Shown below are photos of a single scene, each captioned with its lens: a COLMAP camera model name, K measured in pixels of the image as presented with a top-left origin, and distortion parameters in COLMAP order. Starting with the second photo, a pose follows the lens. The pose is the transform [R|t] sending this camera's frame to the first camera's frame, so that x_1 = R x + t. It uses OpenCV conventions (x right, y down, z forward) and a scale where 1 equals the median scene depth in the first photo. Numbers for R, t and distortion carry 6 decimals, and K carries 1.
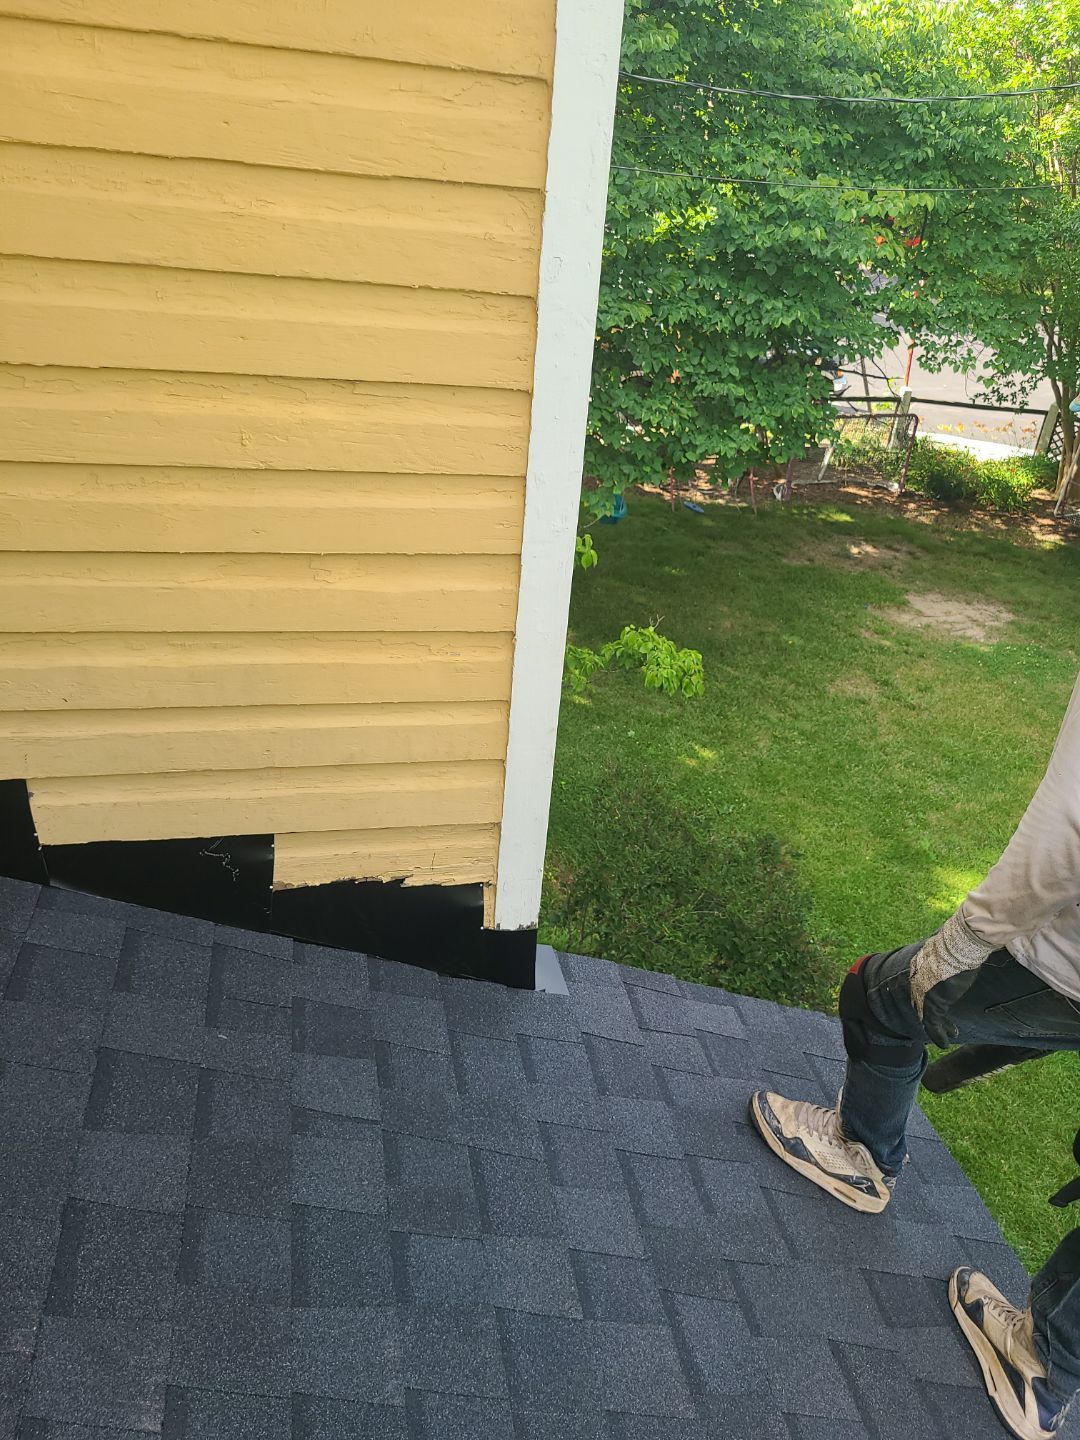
lens RADIAL K [[1086.2, 0, 492.3], [0, 1086.2, 717.9], [0, 0, 1]] dist [0.044441, -0.020380]
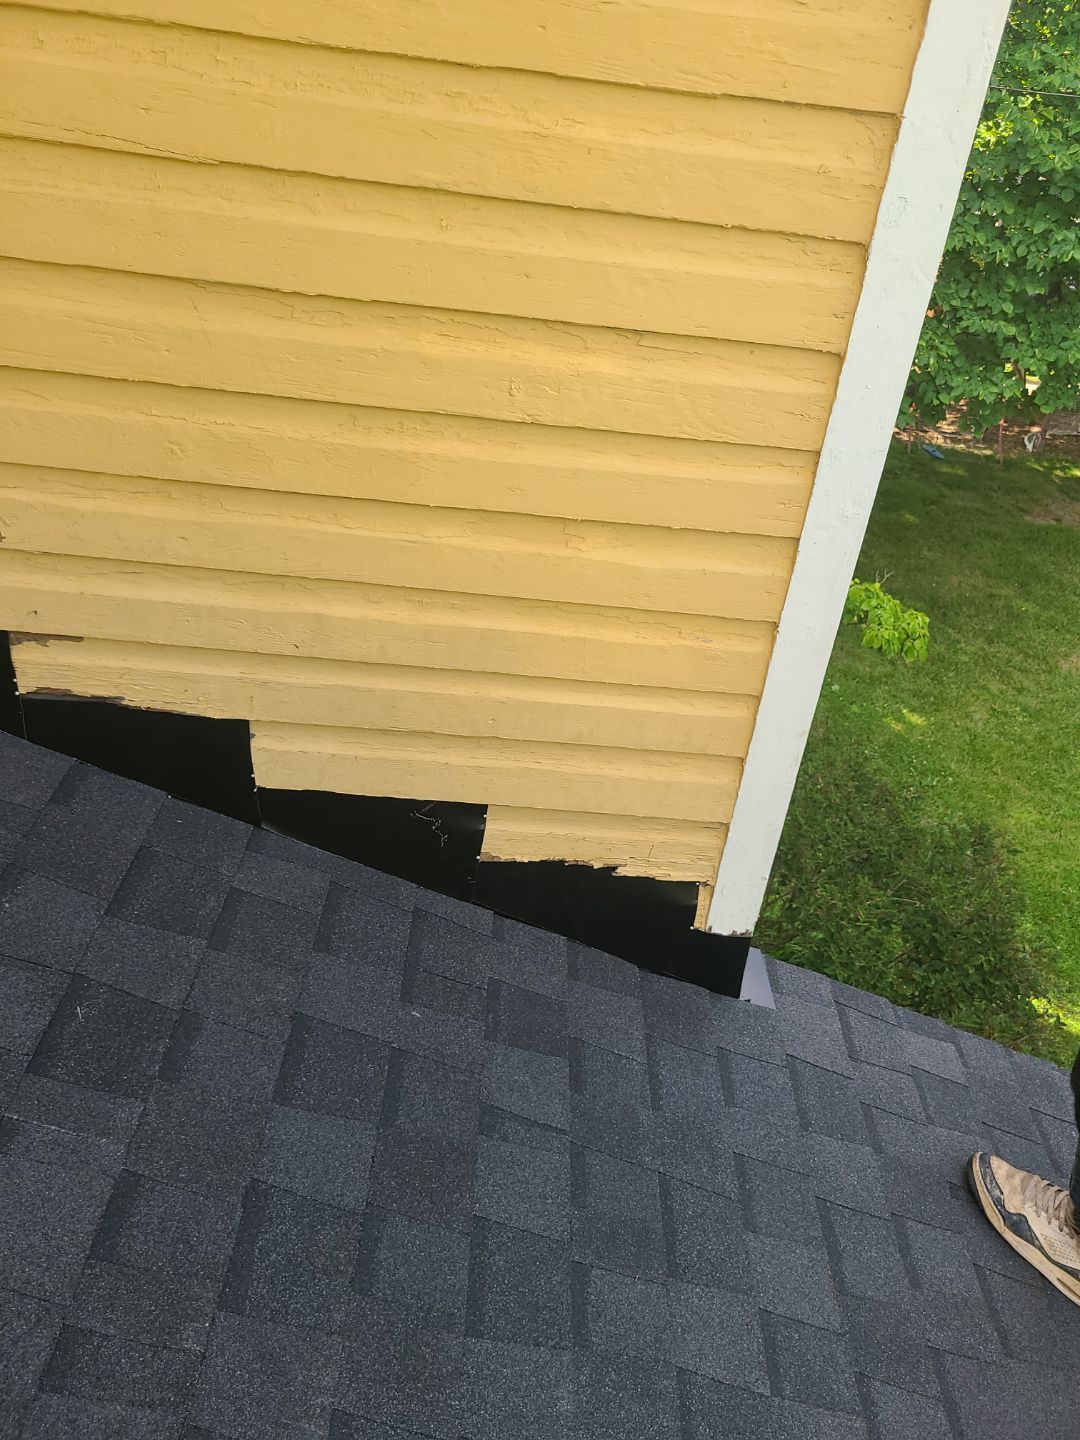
lens RADIAL K [[1086.2, 0, 507.2], [0, 1086.2, 703.8], [0, 0, 1]] dist [0.044441, -0.020380]
pose [[0.980197, 0.124045, -0.154356, -0.052930], [-0.114481, 0.990997, 0.069414, -0.051257], [0.161577, -0.050369, 0.985574, 0.083050]]
